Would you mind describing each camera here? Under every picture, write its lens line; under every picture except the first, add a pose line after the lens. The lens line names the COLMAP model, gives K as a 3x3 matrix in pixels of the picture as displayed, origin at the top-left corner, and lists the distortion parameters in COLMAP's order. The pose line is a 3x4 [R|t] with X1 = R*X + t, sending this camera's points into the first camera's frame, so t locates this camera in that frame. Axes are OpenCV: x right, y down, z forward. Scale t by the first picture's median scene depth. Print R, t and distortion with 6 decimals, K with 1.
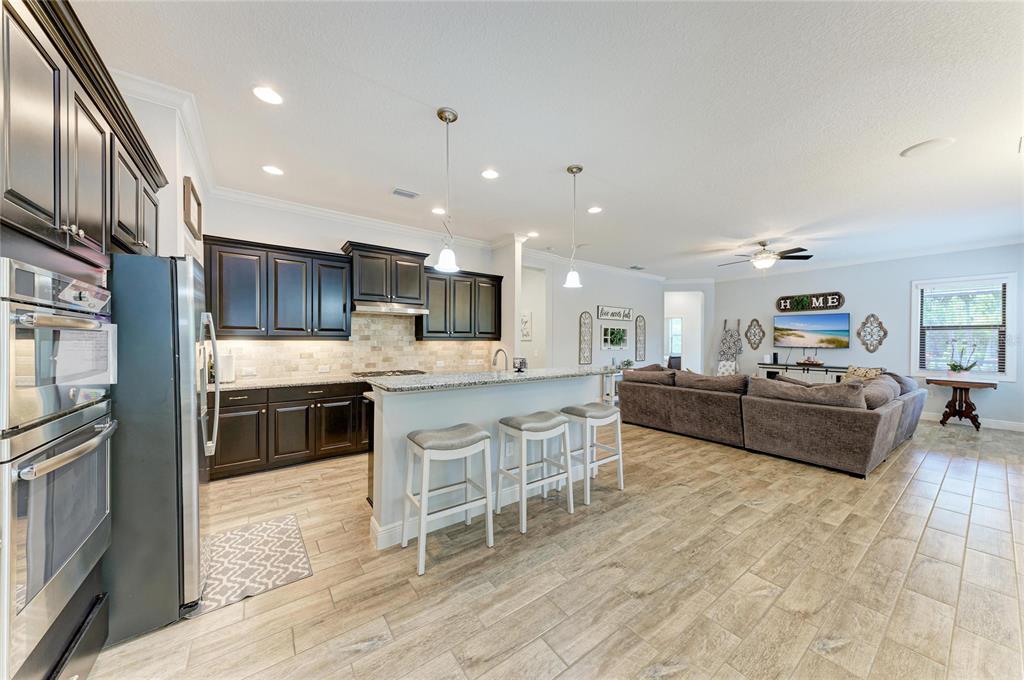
lens RADIAL K [[346.8, 0, 513.4], [0, 346.8, 341.2], [0, 0, 1]] dist [0.023199, -0.004674]
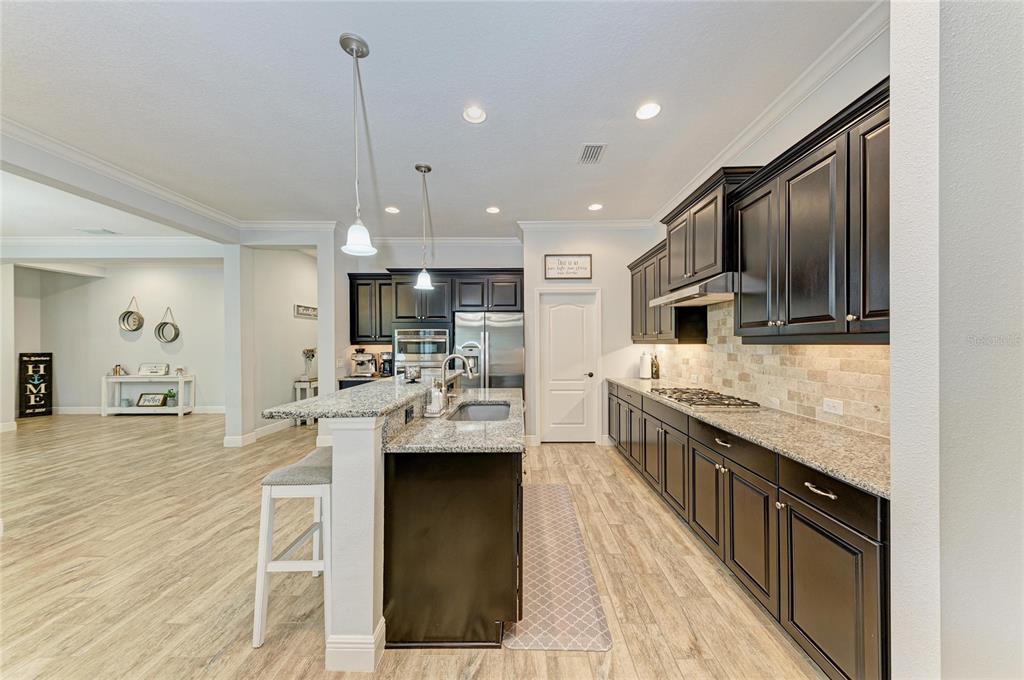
lens RADIAL K [[346.8, 0, 515.7], [0, 346.8, 345.8], [0, 0, 1]] dist [0.023199, -0.004674]
pose [[-0.604051, 0.001253, -0.796945, 0.276712], [-0.001996, 0.999993, 0.003085, 0.000035], [0.796943, 0.003454, -0.604044, 0.902745]]
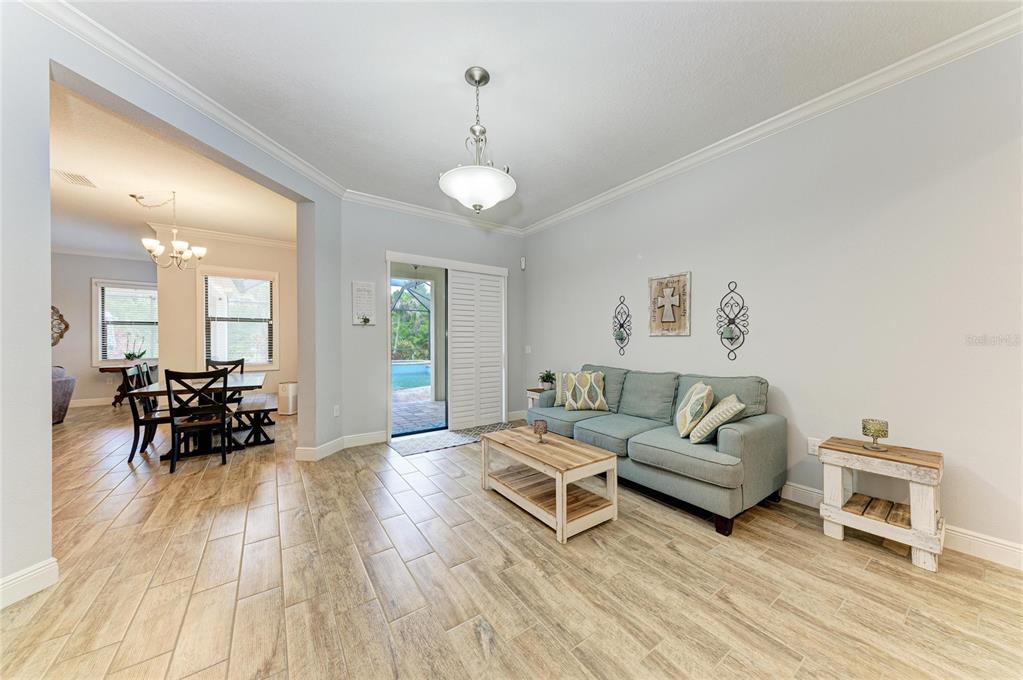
lens RADIAL K [[346.5, 0, 510.0], [0, 346.5, 342.9], [0, 0, 1]] dist [0.023199, -0.004674]
pose [[0.029818, -0.011504, 0.999489, 0.099240], [0.005486, 0.999921, 0.011346, 0.023679], [-0.999540, 0.005145, 0.029878, -0.338714]]
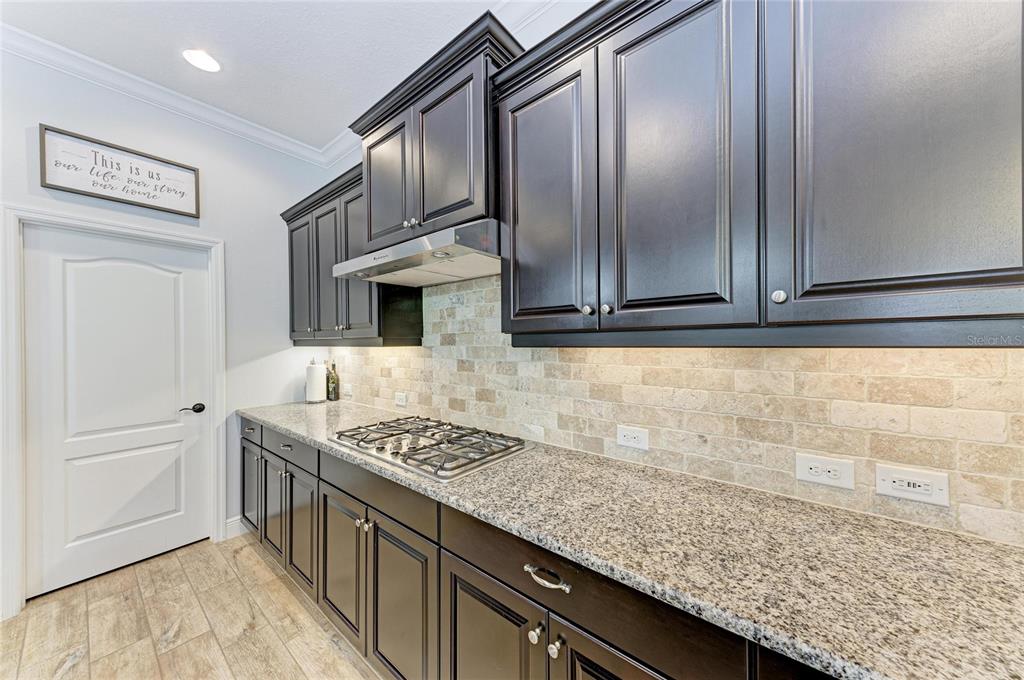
lens RADIAL K [[346.8, 0, 512.9], [0, 346.8, 339.4], [0, 0, 1]] dist [0.023199, -0.004674]
pose [[0.252668, -0.014272, -0.967448, 0.012805], [0.008508, 0.999885, -0.012529, -0.003302], [0.967516, -0.005065, 0.252760, 0.803809]]
